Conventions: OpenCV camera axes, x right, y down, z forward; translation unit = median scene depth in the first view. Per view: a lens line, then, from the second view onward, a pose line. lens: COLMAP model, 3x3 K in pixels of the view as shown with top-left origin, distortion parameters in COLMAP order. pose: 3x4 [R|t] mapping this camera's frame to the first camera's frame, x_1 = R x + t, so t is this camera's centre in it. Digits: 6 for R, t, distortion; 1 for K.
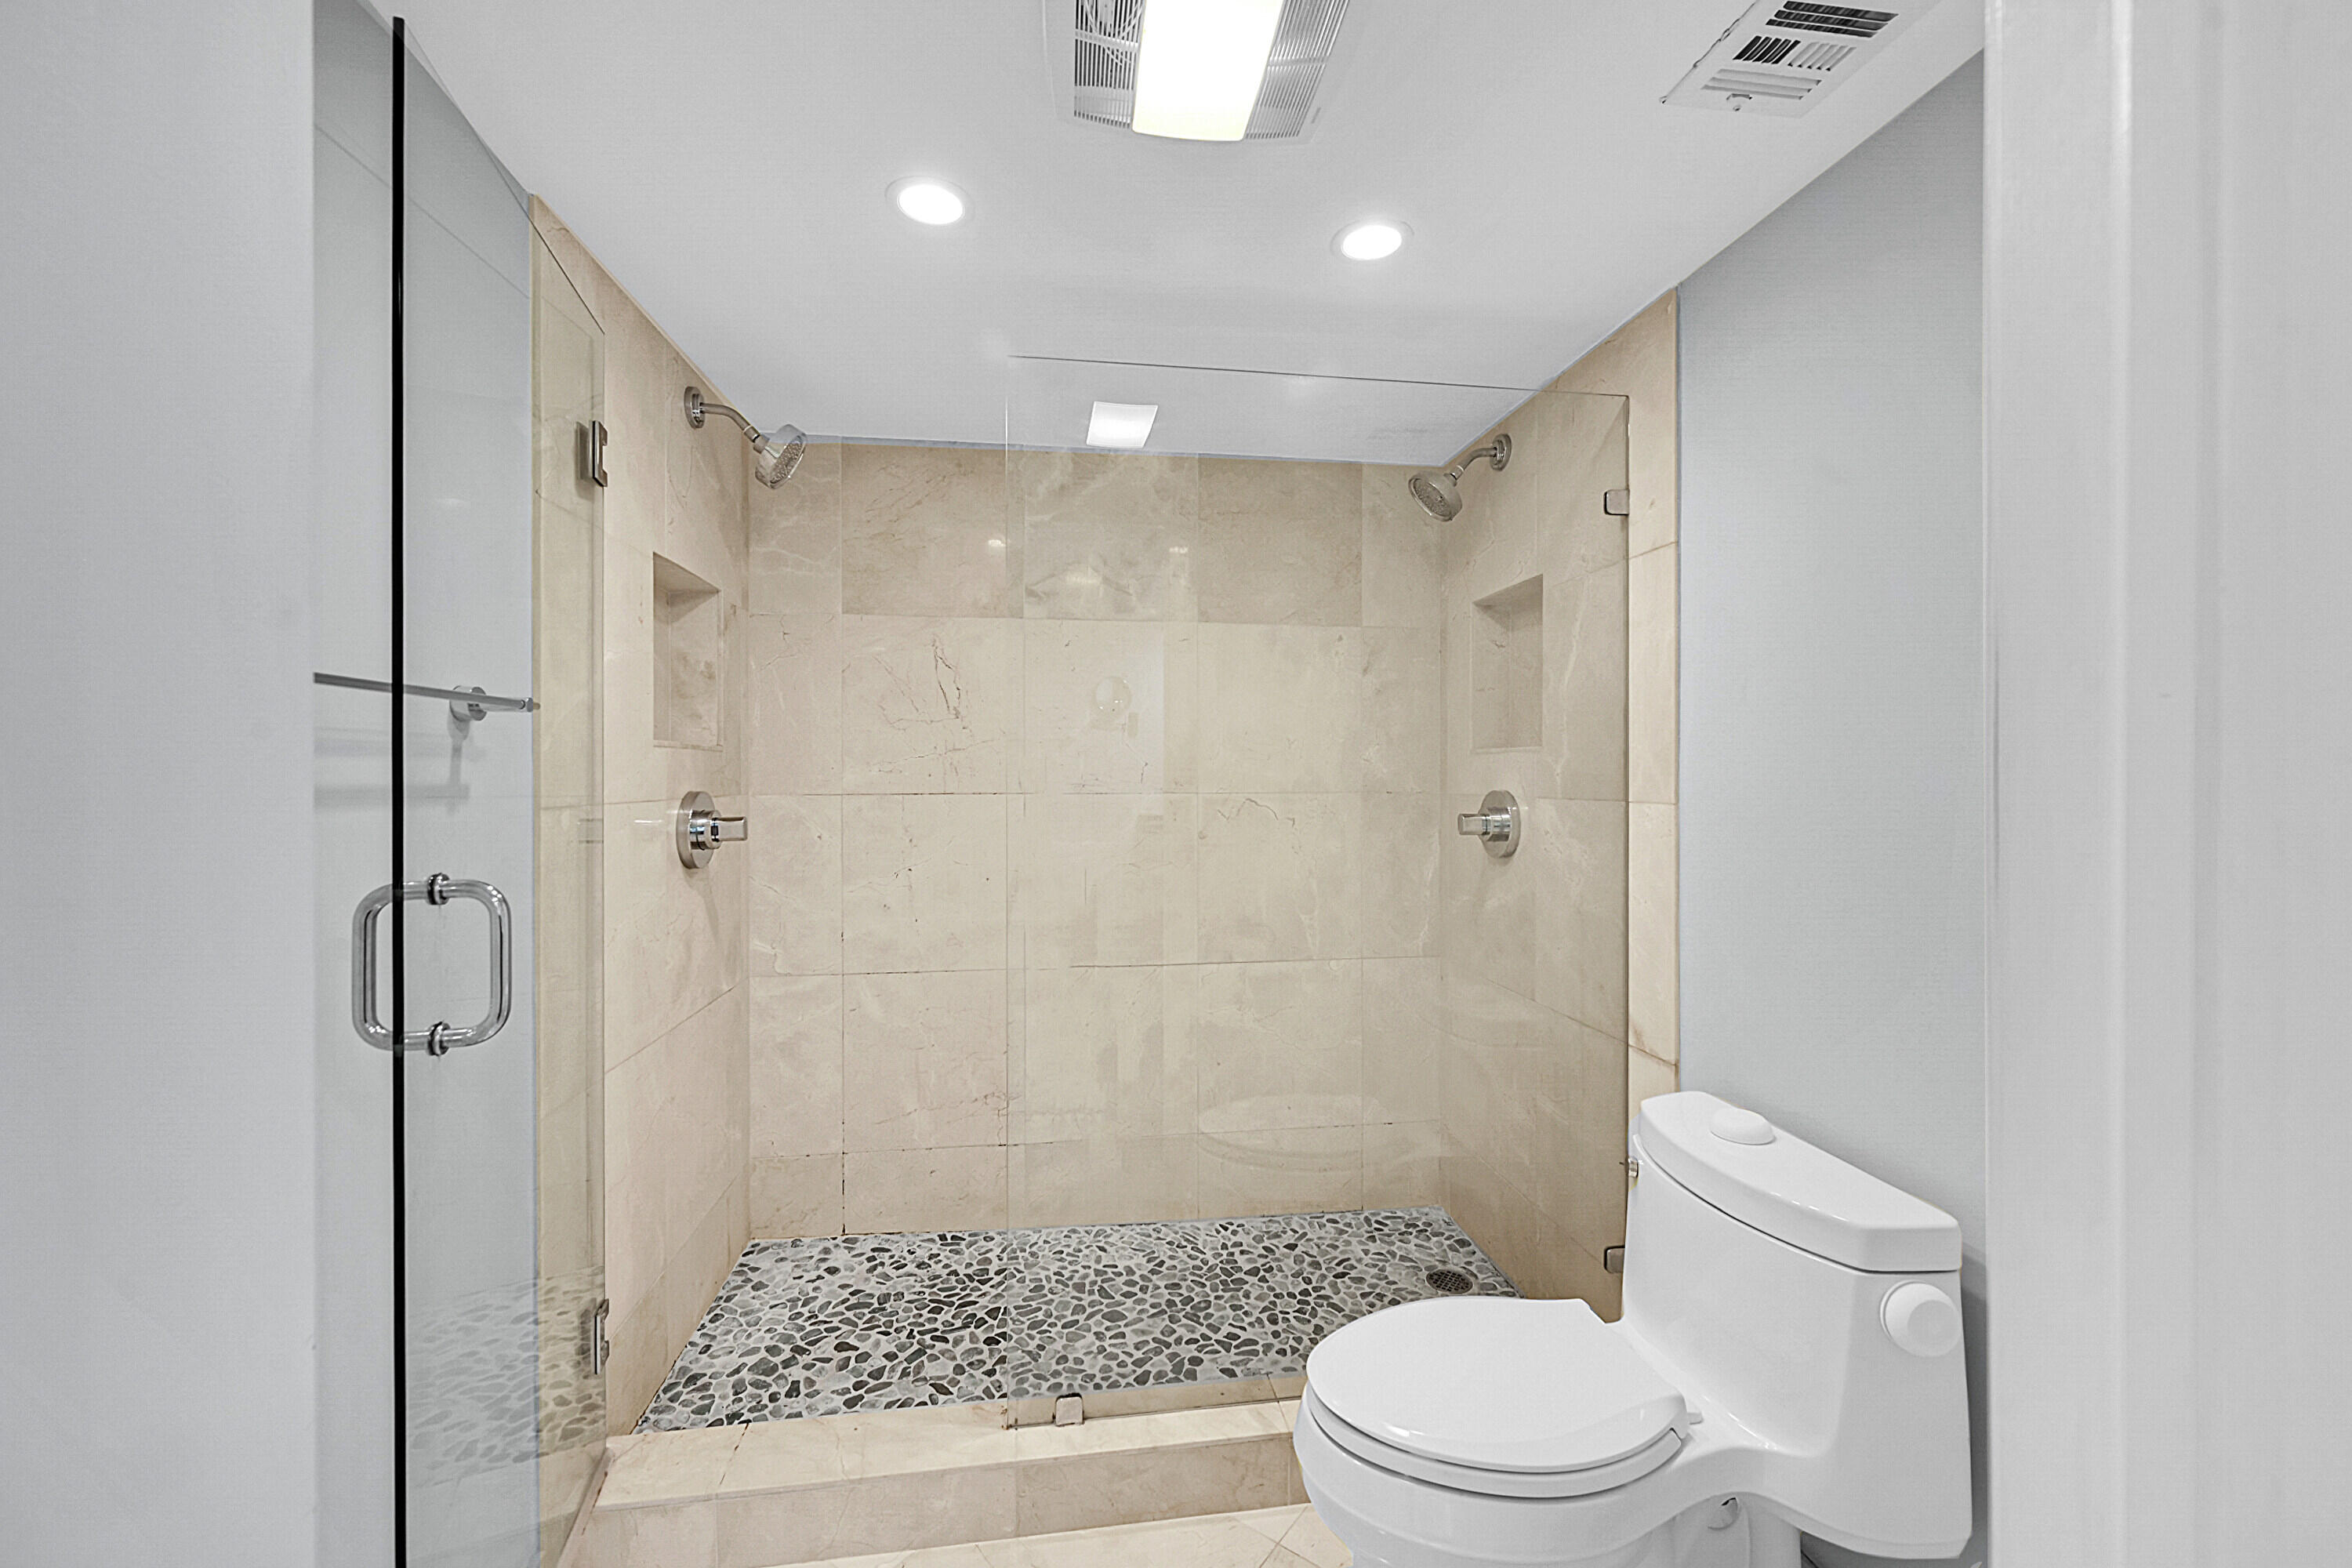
lens RADIAL K [[930.5, 0, 1189.6], [0, 930.5, 780.4], [0, 0, 1]] dist [-0.001990, -0.000140]
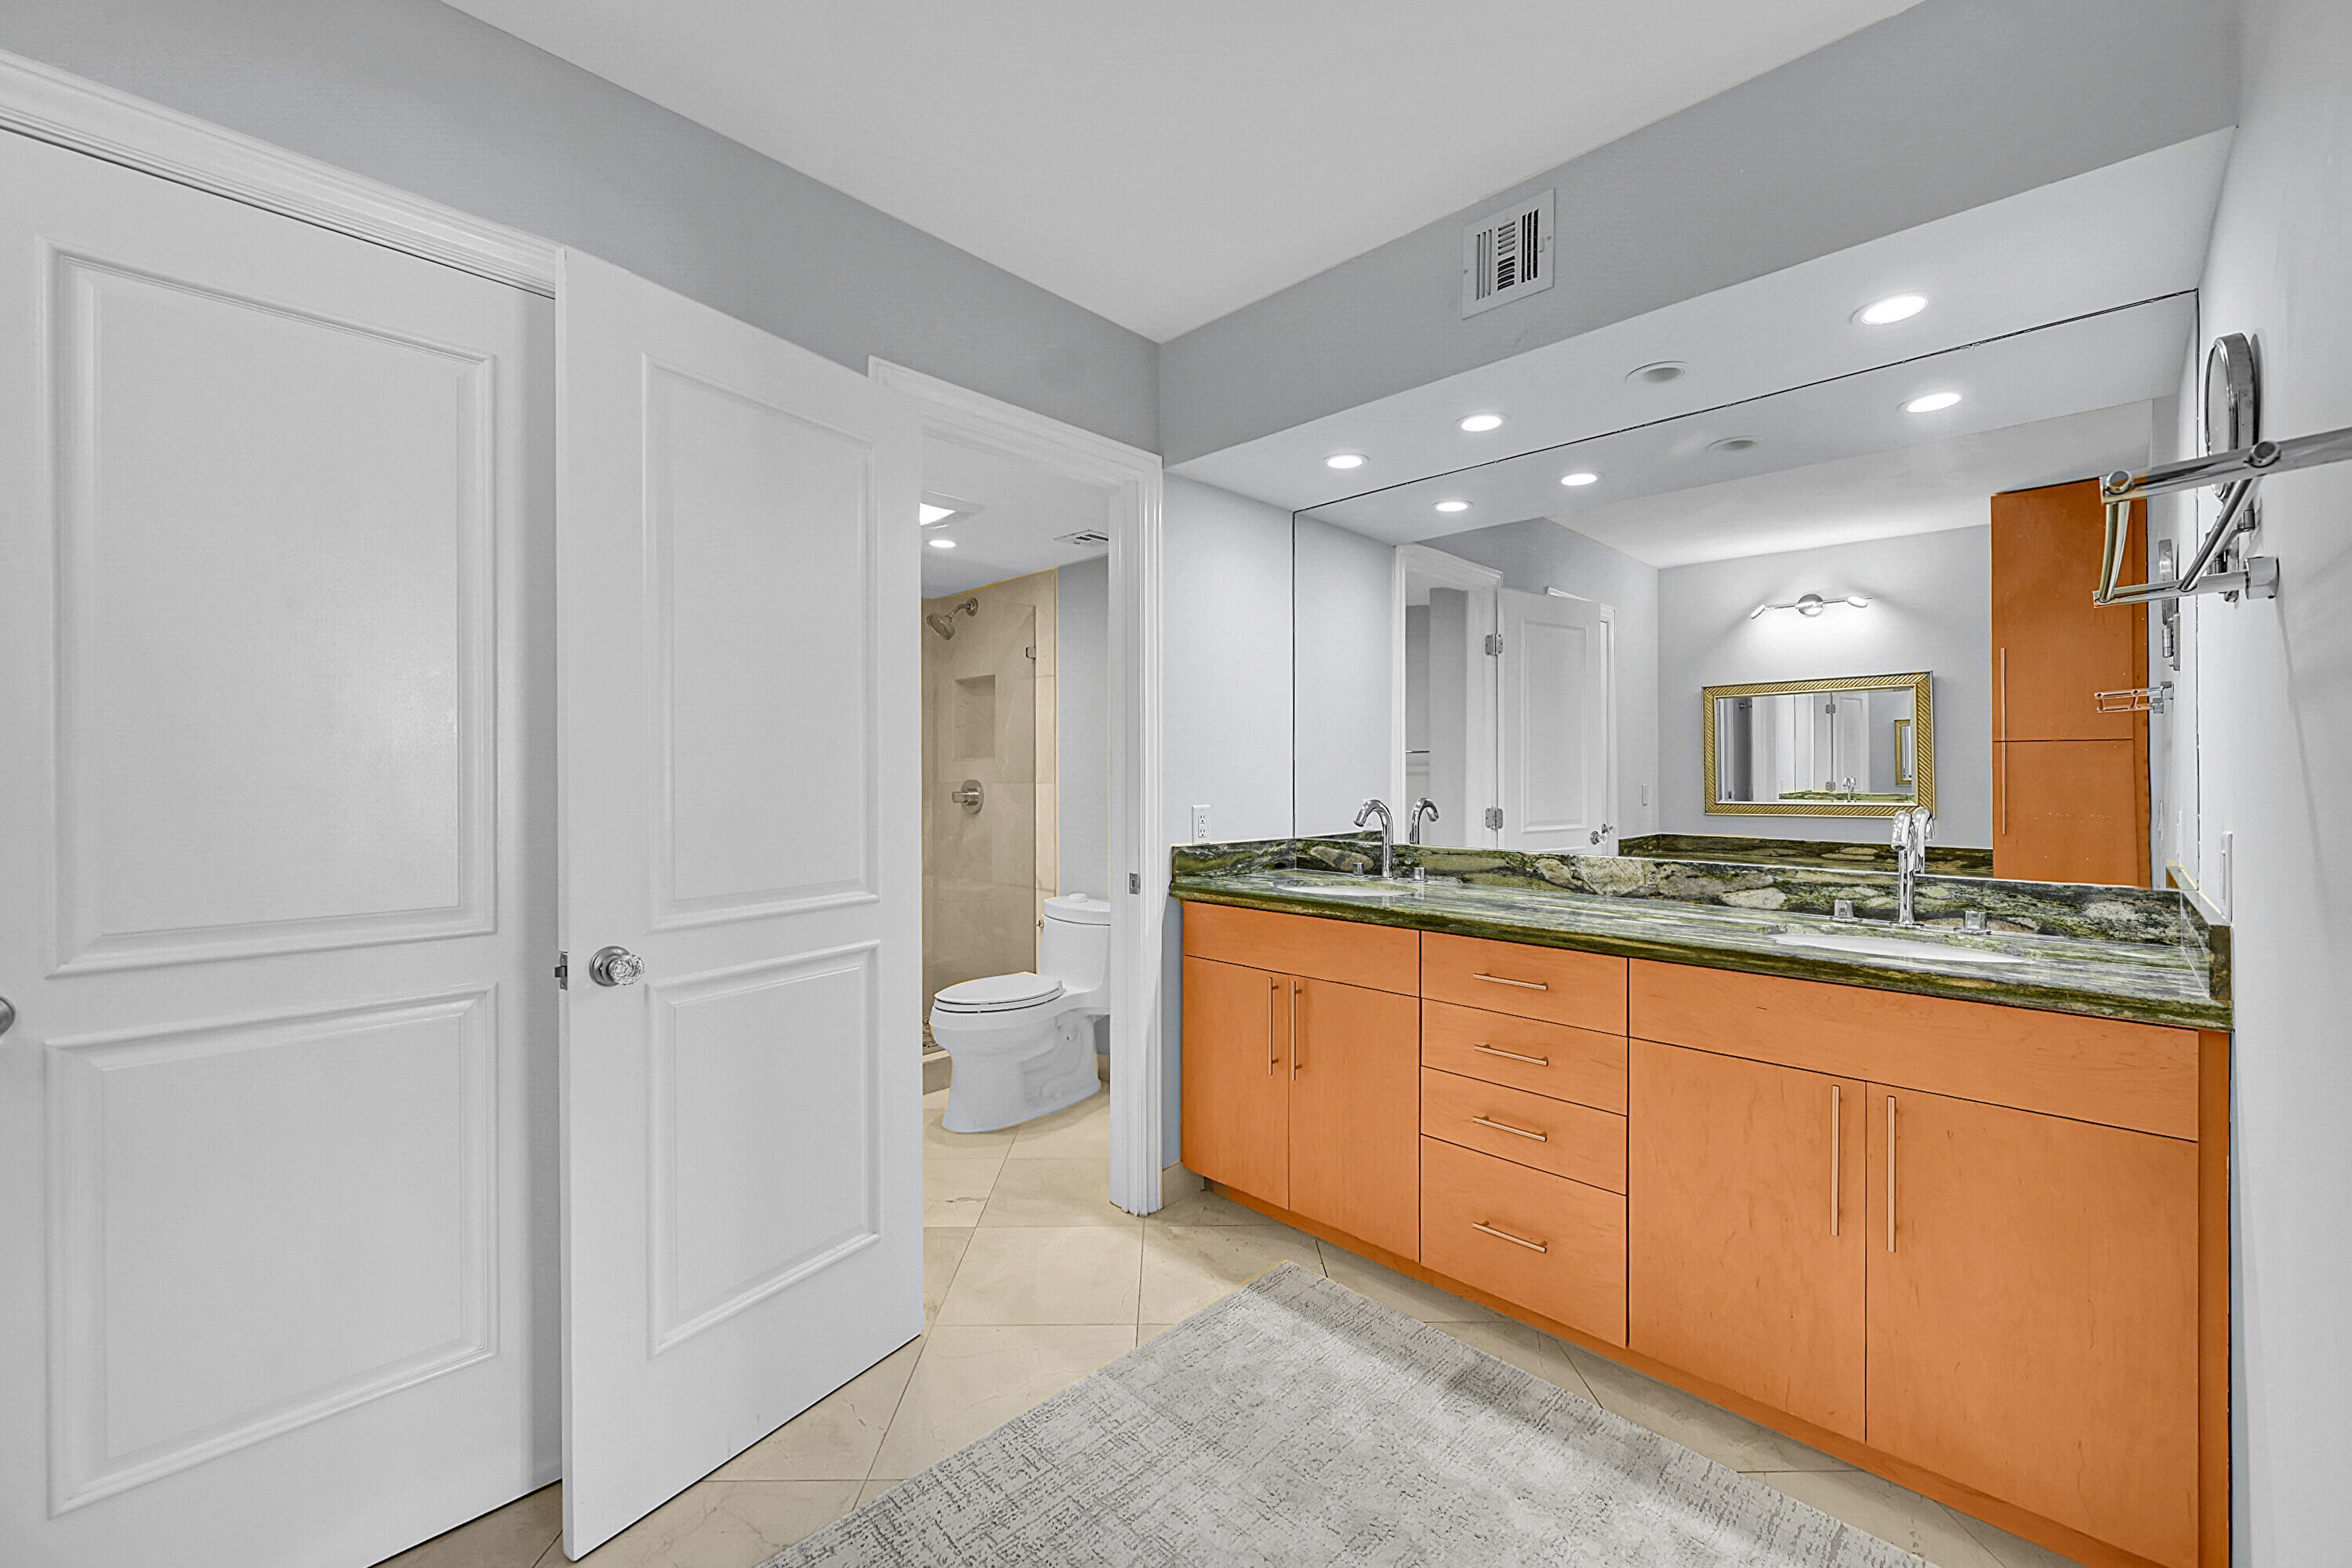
lens RADIAL K [[930.5, 0, 1189.6], [0, 930.5, 780.4], [0, 0, 1]] dist [-0.001990, -0.000140]
pose [[0.795193, -0.001024, 0.606356, -0.511304], [-0.001628, 0.999991, 0.003824, 0.004232], [-0.606354, -0.004029, 0.795184, -0.874188]]
